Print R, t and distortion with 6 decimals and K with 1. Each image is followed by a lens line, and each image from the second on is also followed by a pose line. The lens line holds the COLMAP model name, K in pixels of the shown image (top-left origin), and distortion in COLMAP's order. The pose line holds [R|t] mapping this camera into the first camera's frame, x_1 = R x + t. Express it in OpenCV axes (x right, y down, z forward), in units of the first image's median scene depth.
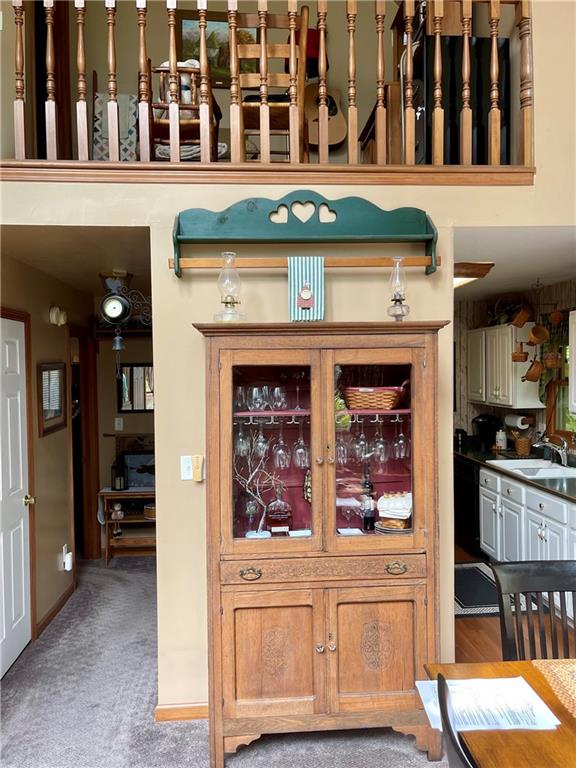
lens RADIAL K [[570.6, 0, 288.0], [0, 570.6, 384.0], [0, 0, 1]] dist [0.000445, 0.003530]
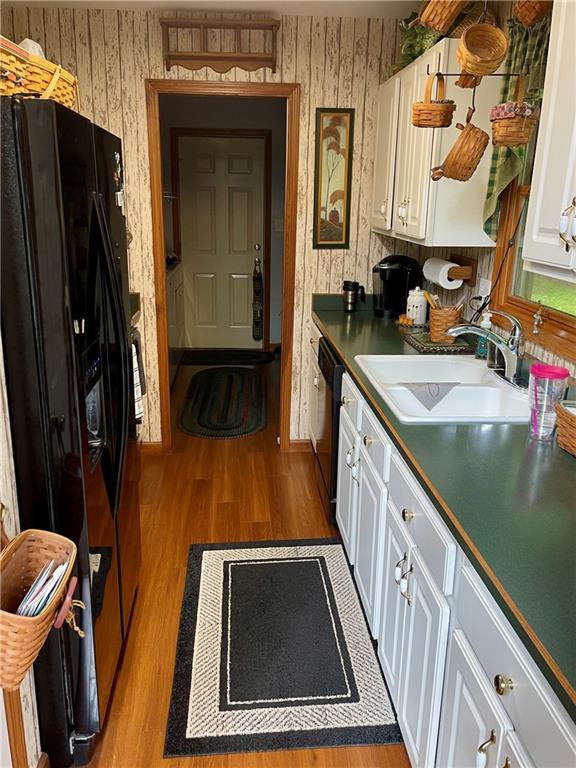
lens RADIAL K [[597.2, 0, 288.0], [0, 597.2, 384.0], [0, 0, 1]] dist [0.045359, -0.004678]
pose [[0.999716, 0.020342, 0.012419, 0.222026], [-0.023004, 0.959834, 0.279624, 0.012863], [-0.006232, -0.279830, 0.960029, 0.397389]]
